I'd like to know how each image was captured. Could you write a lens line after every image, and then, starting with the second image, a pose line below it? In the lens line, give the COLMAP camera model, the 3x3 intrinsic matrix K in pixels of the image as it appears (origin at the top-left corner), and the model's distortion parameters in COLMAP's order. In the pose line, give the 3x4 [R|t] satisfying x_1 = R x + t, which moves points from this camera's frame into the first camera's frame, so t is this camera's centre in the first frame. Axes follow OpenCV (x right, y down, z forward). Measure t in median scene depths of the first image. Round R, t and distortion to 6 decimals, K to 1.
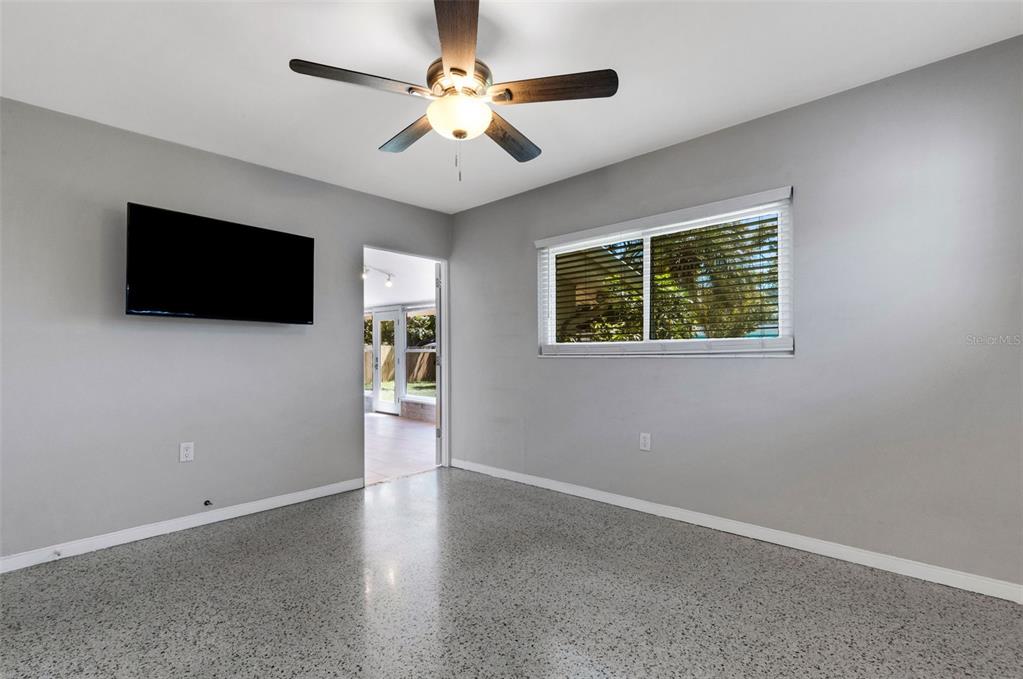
lens RADIAL K [[465.2, 0, 516.2], [0, 465.2, 348.3], [0, 0, 1]] dist [0.017375, 0.000248]
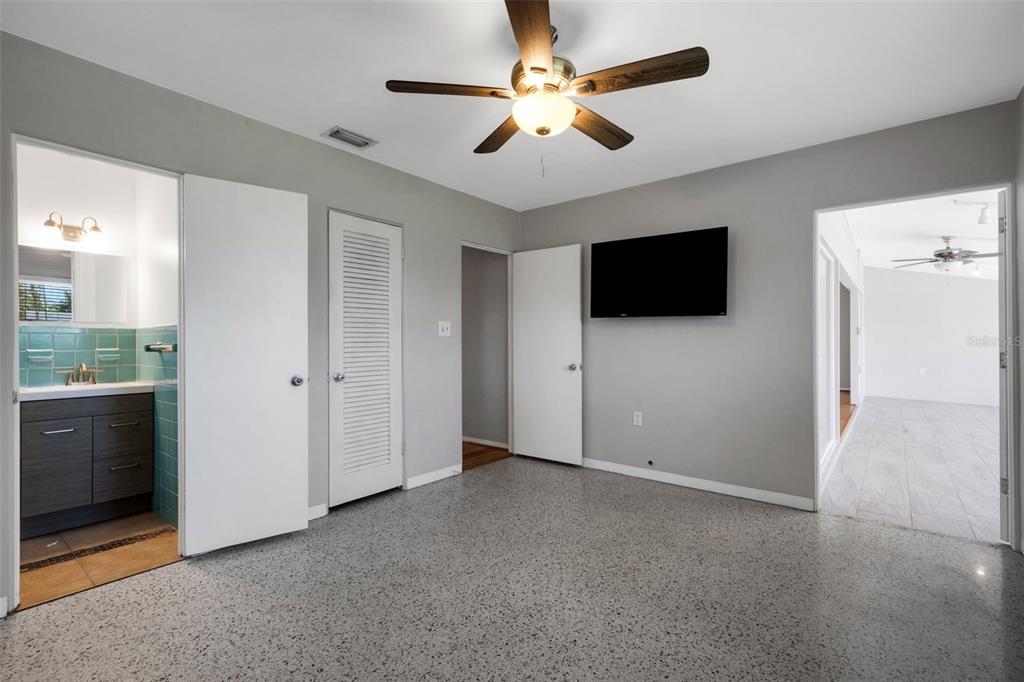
lens RADIAL K [[465.7, 0, 516.6], [0, 465.7, 337.5], [0, 0, 1]] dist [0.017375, 0.000248]
pose [[0.086125, -0.002030, -0.996282, 0.570688], [0.008927, 0.999959, -0.001266, -0.008508], [0.996244, -0.008785, 0.086140, 0.547821]]
